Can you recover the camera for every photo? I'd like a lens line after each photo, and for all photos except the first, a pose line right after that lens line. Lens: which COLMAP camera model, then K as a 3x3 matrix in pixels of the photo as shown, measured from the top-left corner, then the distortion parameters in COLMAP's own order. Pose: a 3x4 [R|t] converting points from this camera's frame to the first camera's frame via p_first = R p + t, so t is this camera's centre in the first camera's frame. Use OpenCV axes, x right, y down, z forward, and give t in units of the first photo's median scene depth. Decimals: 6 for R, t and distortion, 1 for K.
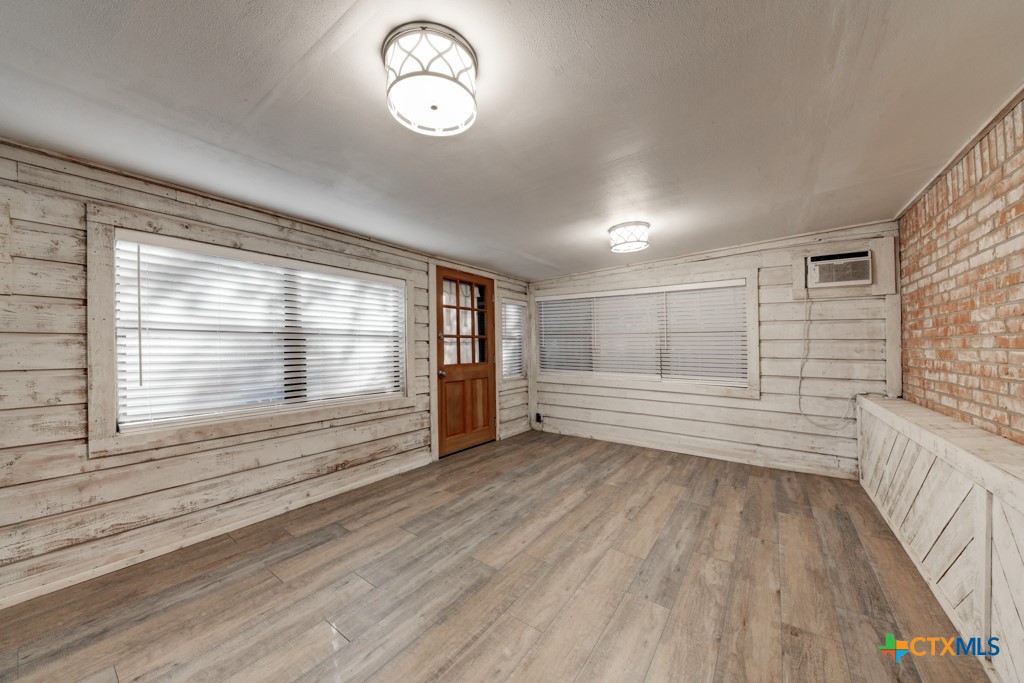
lens RADIAL K [[344.3, 0, 507.3], [0, 344.3, 331.7], [0, 0, 1]] dist [-0.010076, -0.000112]
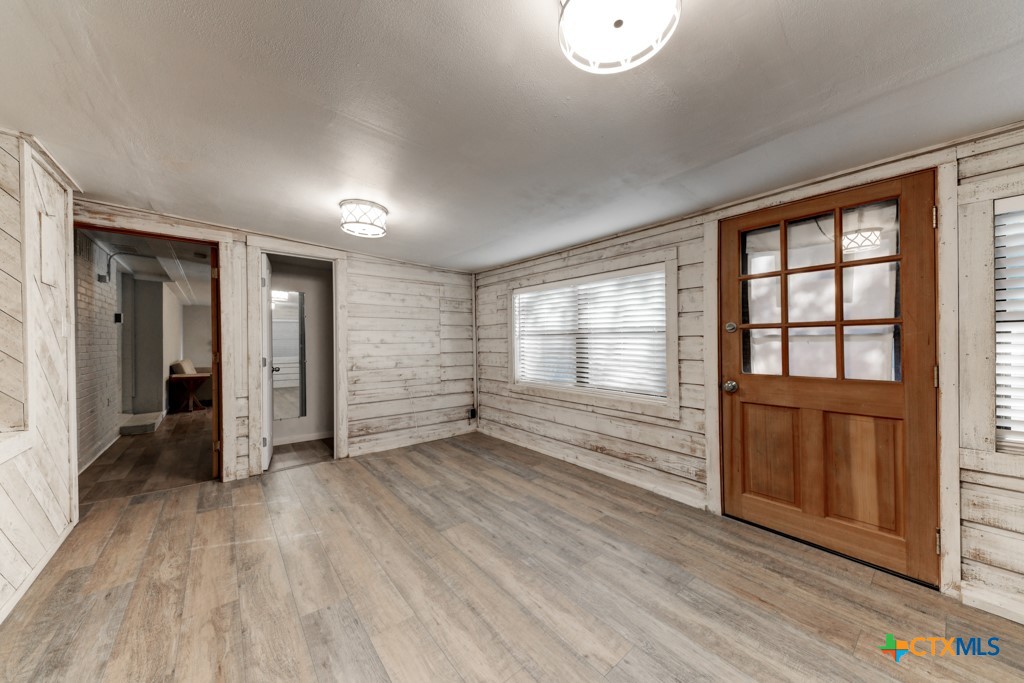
lens RADIAL K [[352.6, 0, 512.0], [0, 352.6, 341.5], [0, 0, 1]] dist [0.011012, -0.000090]
pose [[-0.233836, 0.000662, -0.972276, 0.715103], [0.046383, 0.998869, -0.010475, 0.035266], [0.971169, -0.047546, -0.233602, 1.004607]]
